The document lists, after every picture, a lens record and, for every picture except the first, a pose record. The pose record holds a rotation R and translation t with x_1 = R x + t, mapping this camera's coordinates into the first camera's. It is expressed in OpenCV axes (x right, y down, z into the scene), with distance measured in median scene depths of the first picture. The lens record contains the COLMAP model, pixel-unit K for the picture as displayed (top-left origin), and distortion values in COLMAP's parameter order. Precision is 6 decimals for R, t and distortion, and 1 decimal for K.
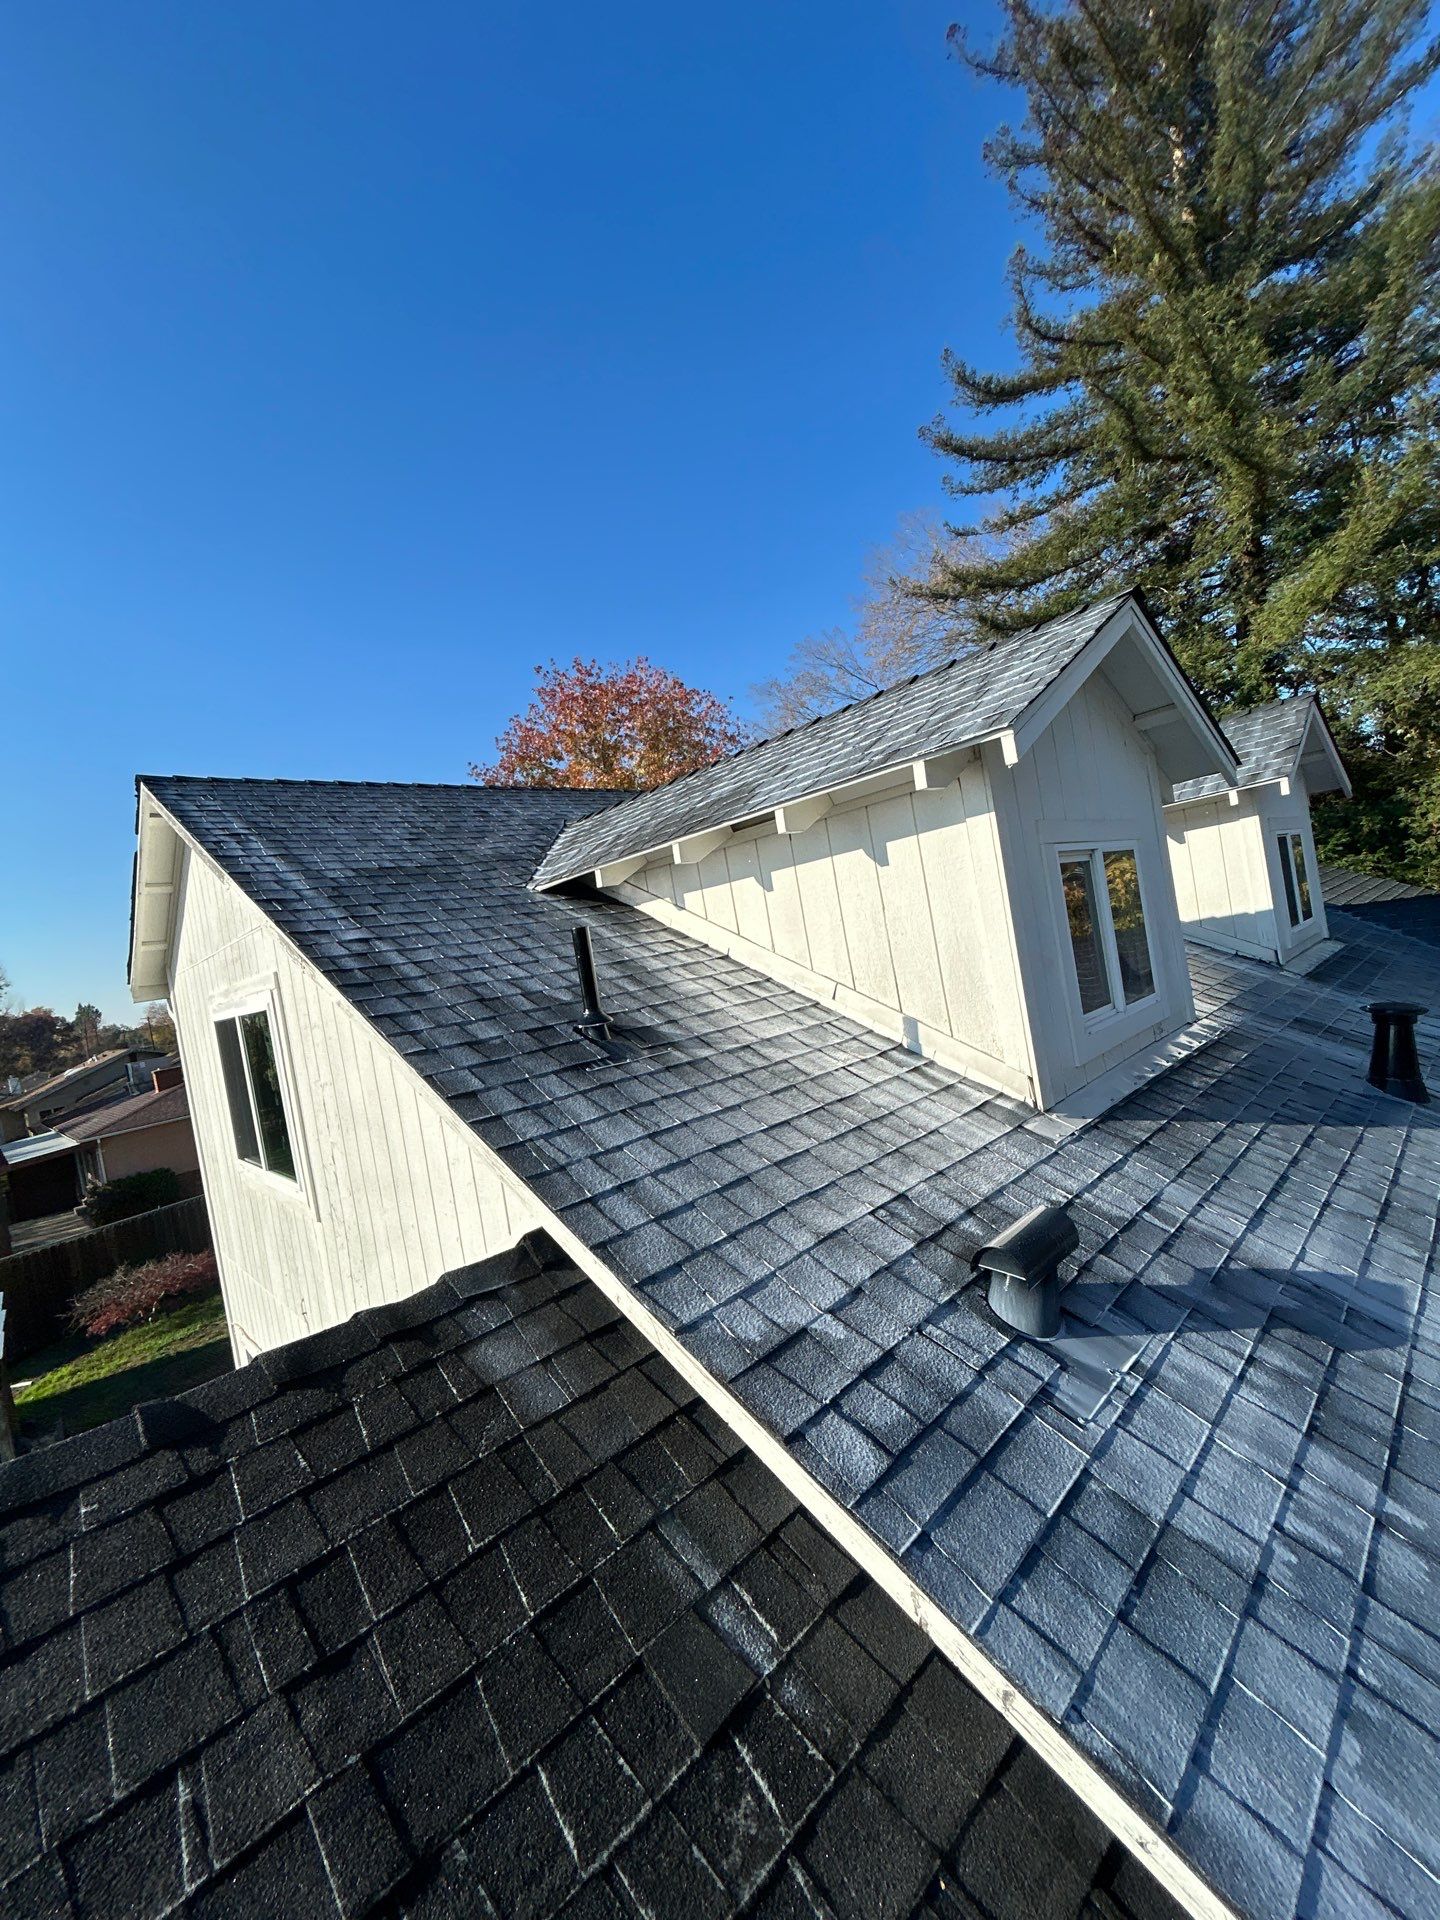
lens RADIAL K [[772.9, 0, 721.7], [0, 772.9, 957.0], [0, 0, 1]] dist [-0.001540, 0.000713]
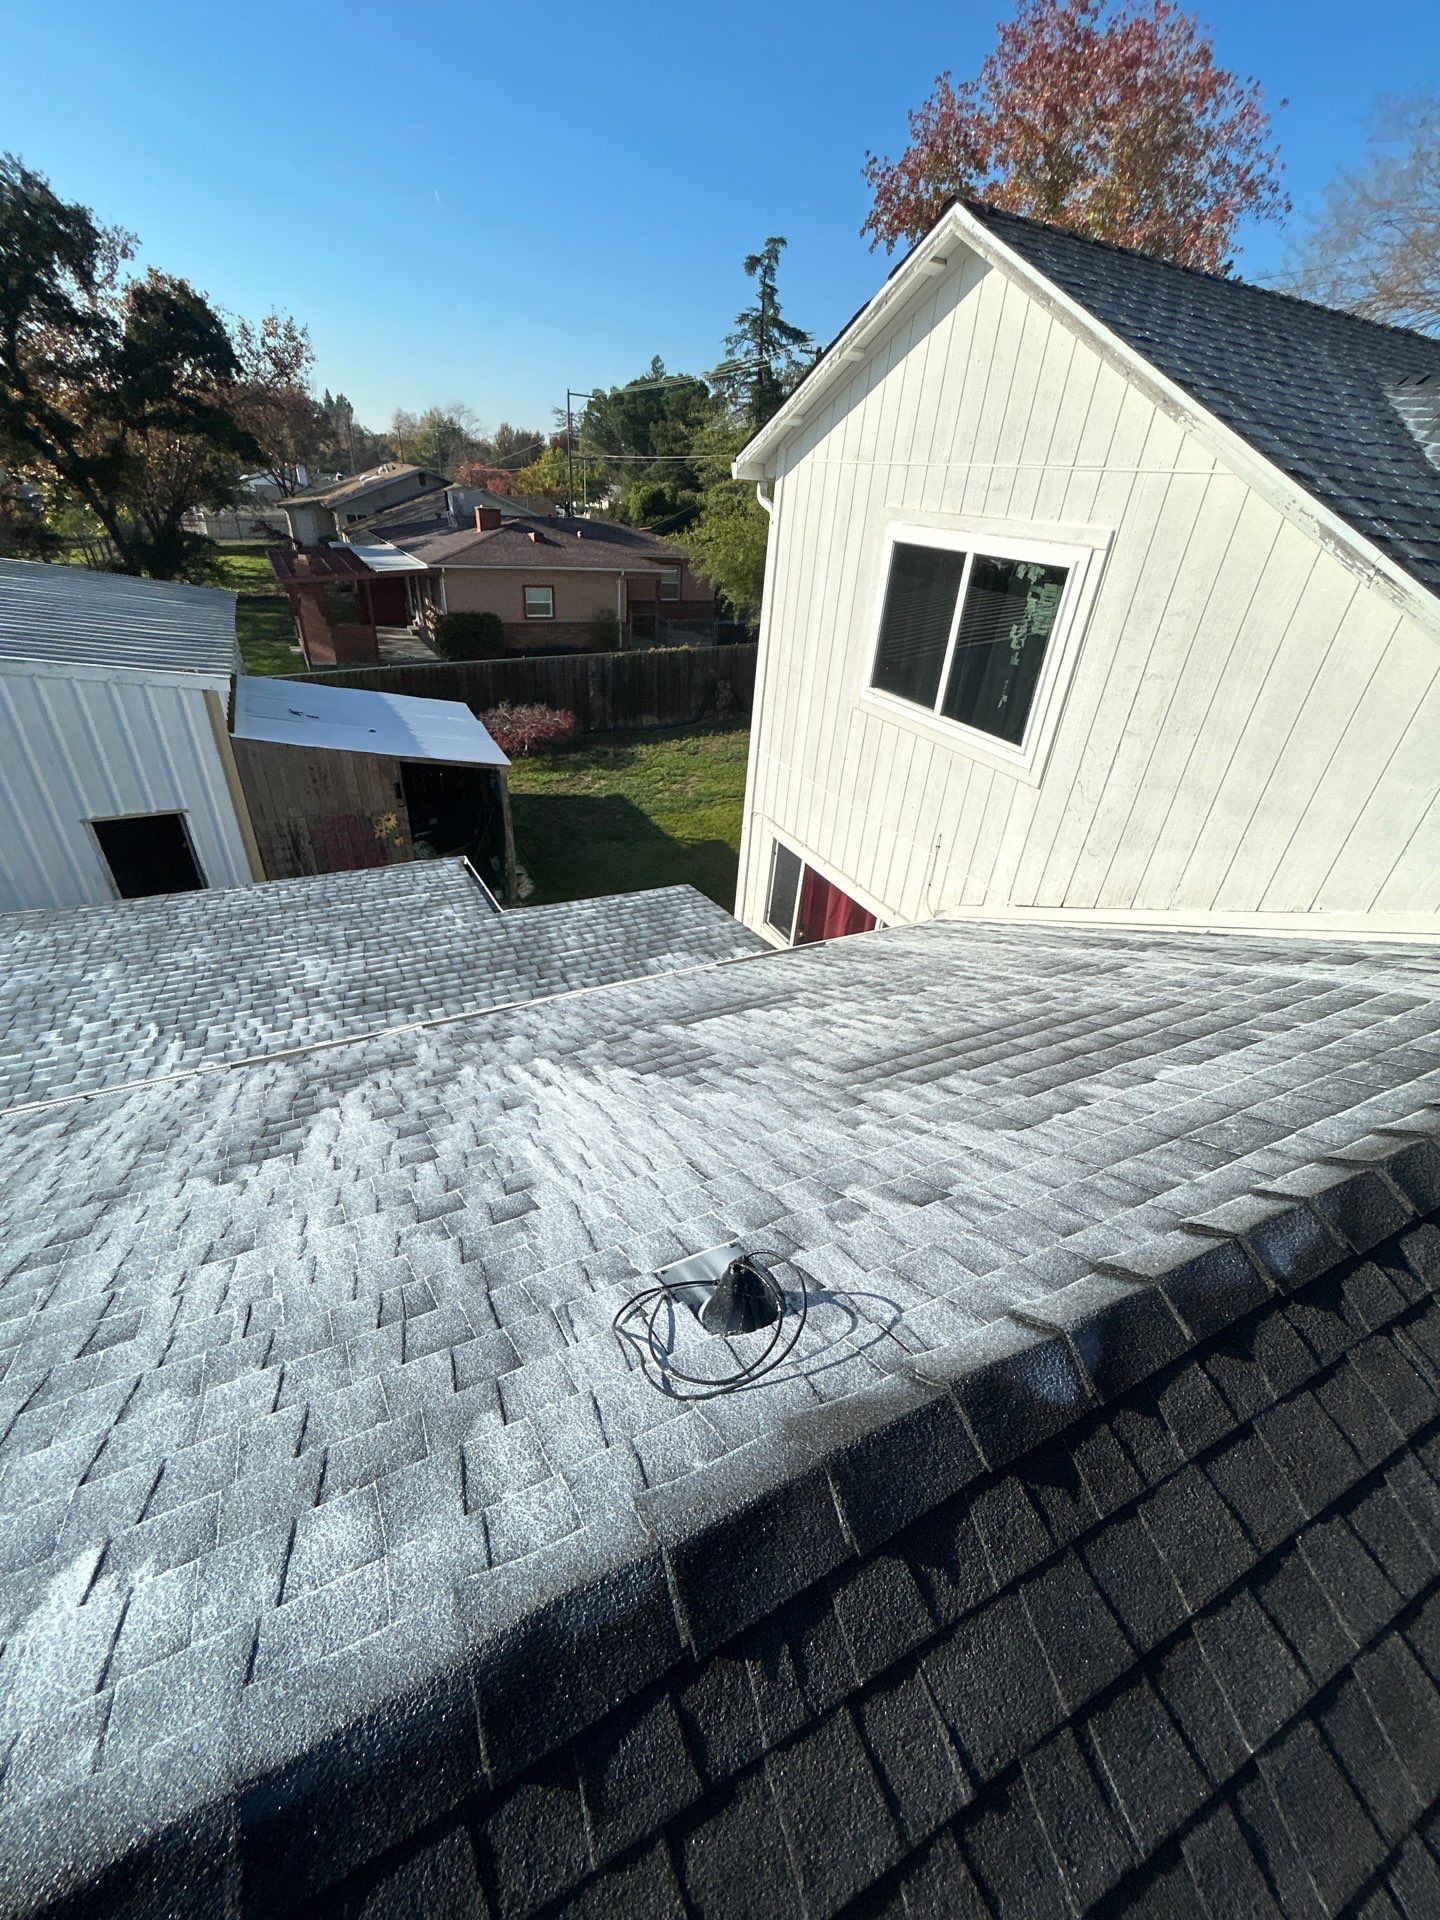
lens RADIAL K [[766.0, 0, 720.0], [0, 766.0, 960.0], [0, 0, 1]] dist [-0.002307, -0.000660]
pose [[0.930960, 0.343472, -0.123855, -1.002027], [-0.224669, 0.806275, 0.547215, 0.051057], [0.287814, -0.481609, 0.827777, -0.247484]]
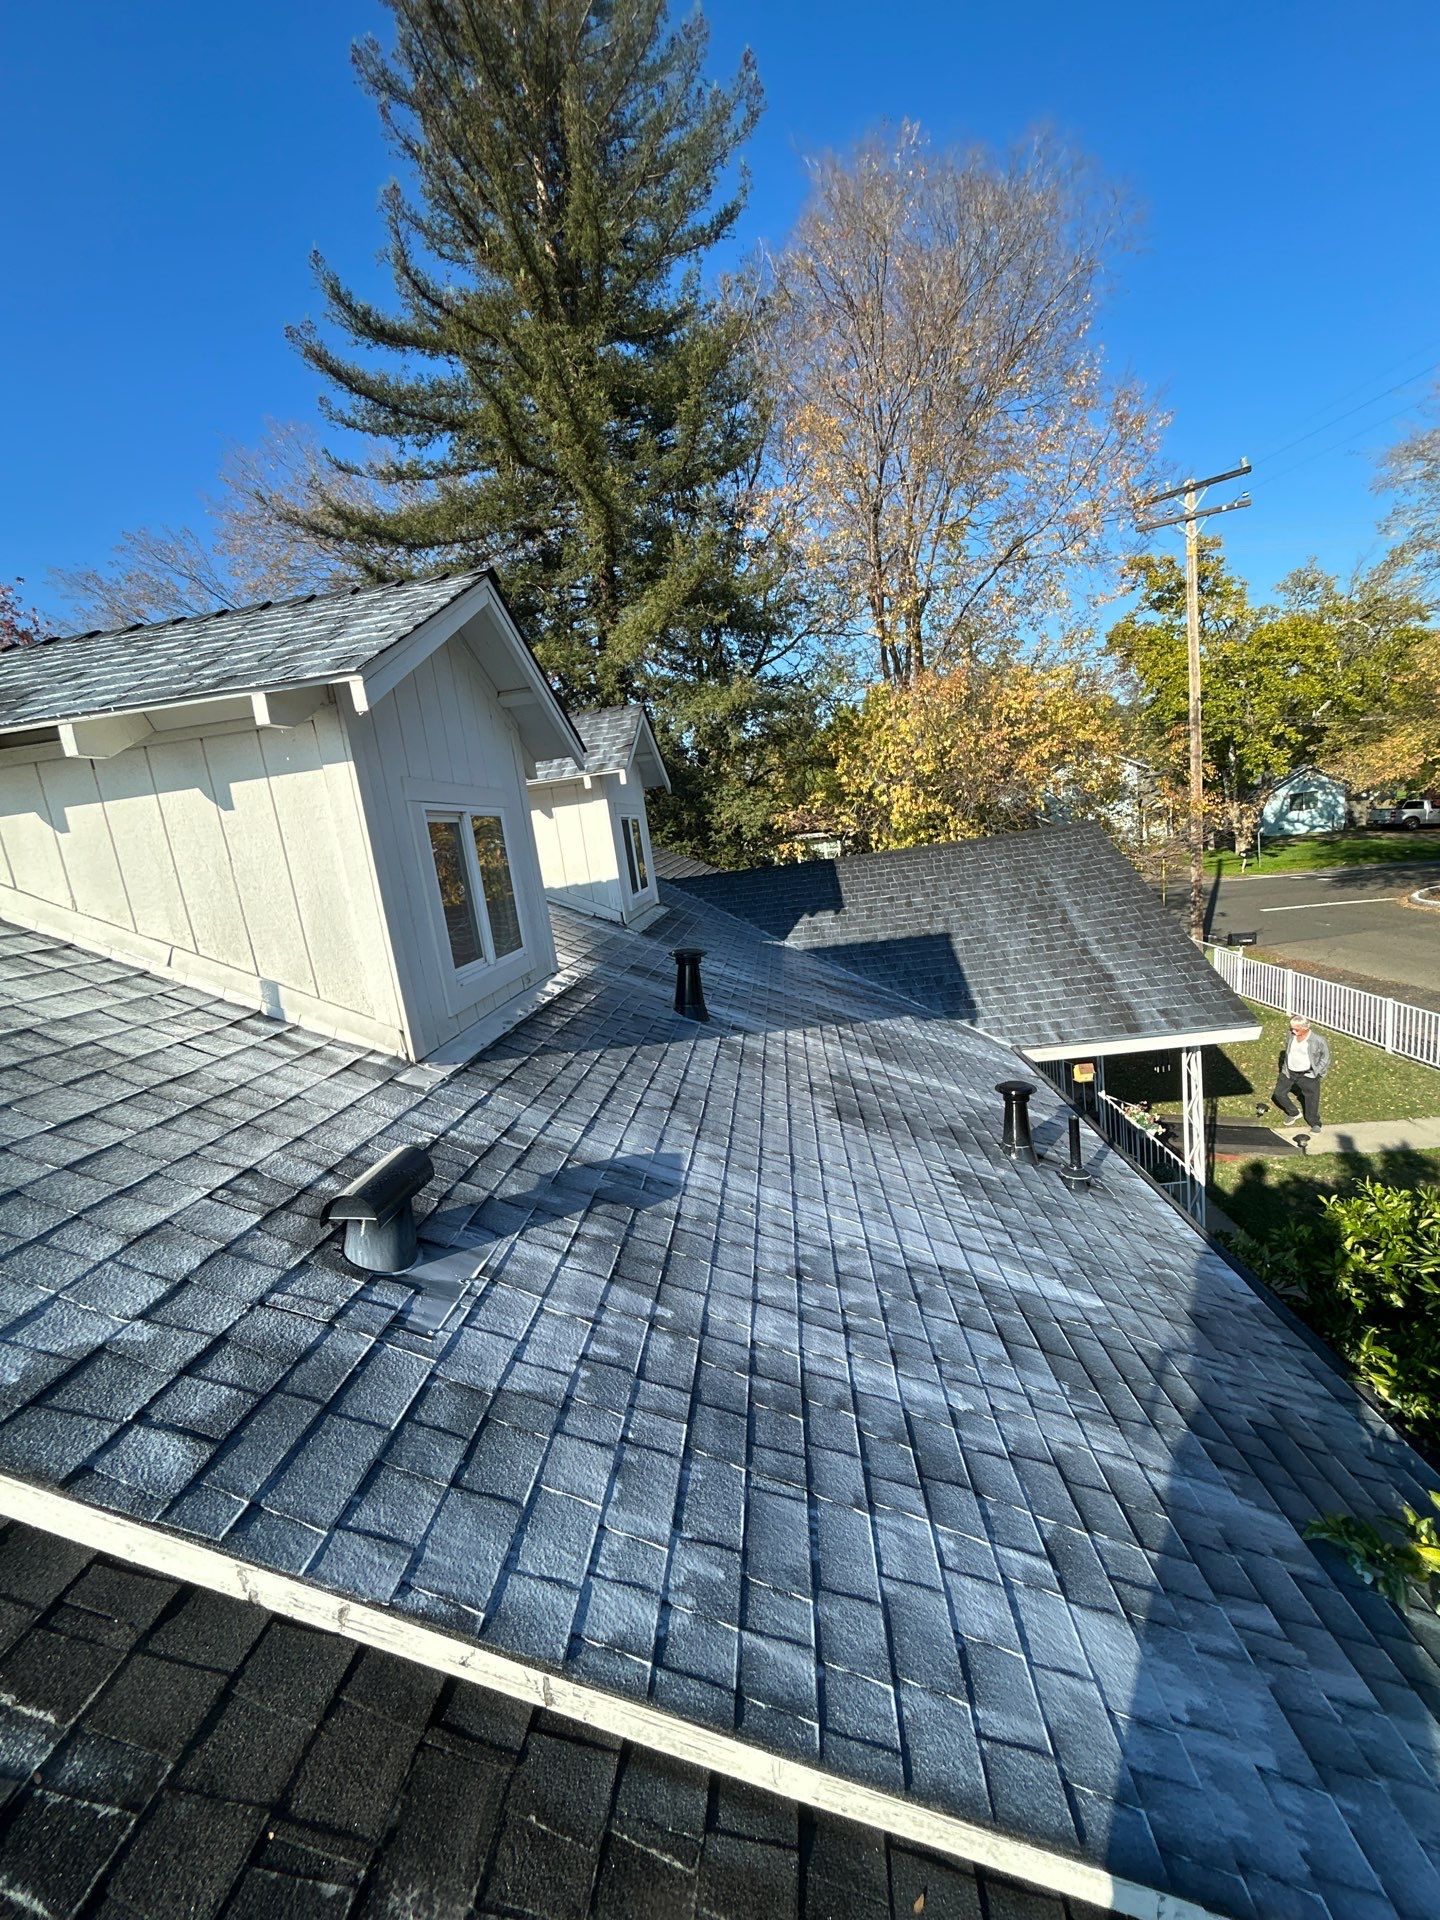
lens RADIAL K [[772.9, 0, 721.7], [0, 772.9, 957.0], [0, 0, 1]] dist [-0.001540, 0.000713]
pose [[0.744623, -0.041489, 0.666195, 0.039547], [0.015915, 0.998886, 0.044420, 0.020116], [-0.667296, -0.022474, 0.744453, -0.032077]]
